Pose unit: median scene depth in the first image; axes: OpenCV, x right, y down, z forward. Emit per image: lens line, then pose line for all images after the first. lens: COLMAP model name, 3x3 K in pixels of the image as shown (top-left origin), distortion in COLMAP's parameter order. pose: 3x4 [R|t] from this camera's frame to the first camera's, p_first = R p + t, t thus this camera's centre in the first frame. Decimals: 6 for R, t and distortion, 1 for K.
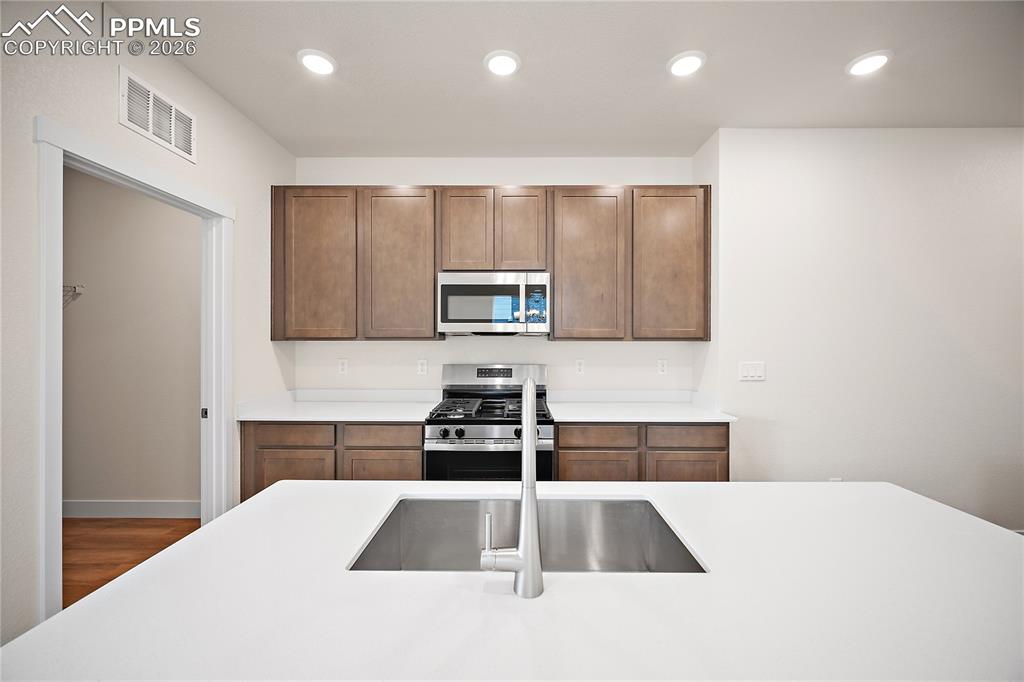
lens RADIAL K [[406.9, 0, 512.2], [0, 406.9, 338.5], [0, 0, 1]] dist [-0.002803, 0.000751]
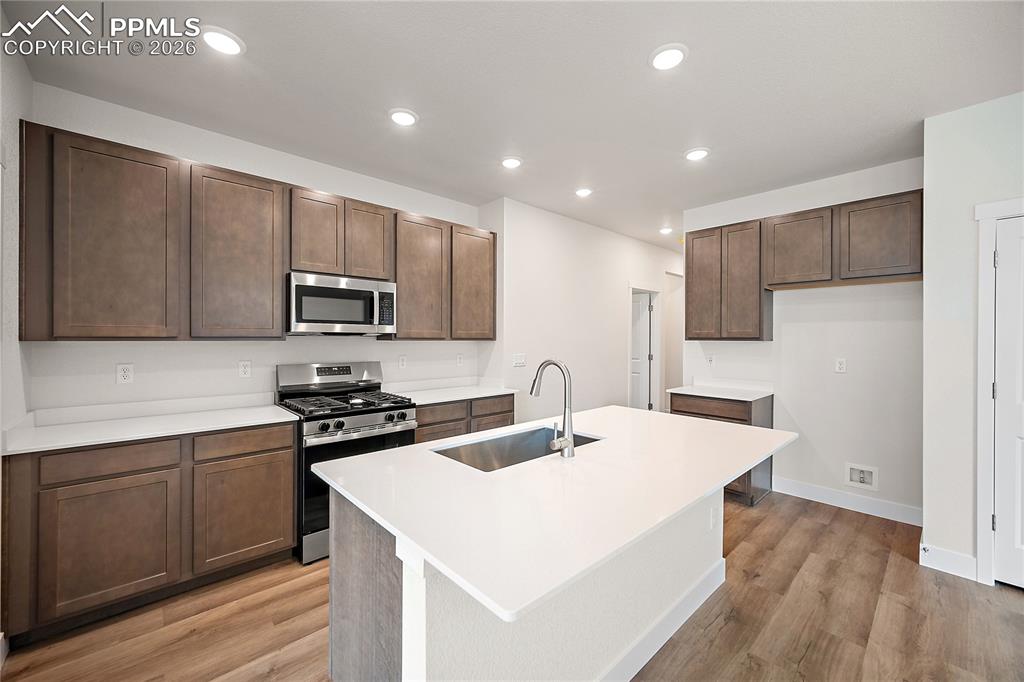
lens RADIAL K [[406.9, 0, 514.5], [0, 406.9, 338.5], [0, 0, 1]] dist [-0.002803, 0.000751]
pose [[0.724350, 0.001371, 0.689431, -0.469748], [-0.001976, 0.999998, 0.000088, -0.000569], [-0.689430, -0.001425, 0.724351, -0.097344]]
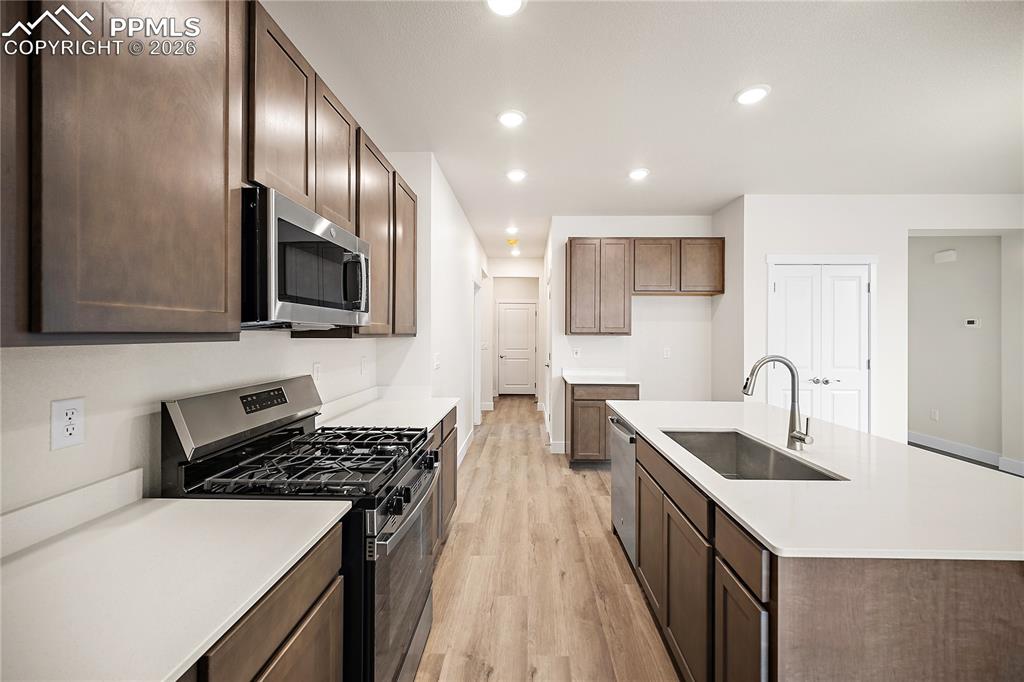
lens RADIAL K [[406.9, 0, 516.6], [0, 406.9, 334.3], [0, 0, 1]] dist [-0.002803, 0.000751]
pose [[0.006951, -0.002035, 0.999974, -0.621021], [-0.001170, 0.999997, 0.002043, -0.002770], [-0.999975, -0.001184, 0.006948, 0.722218]]
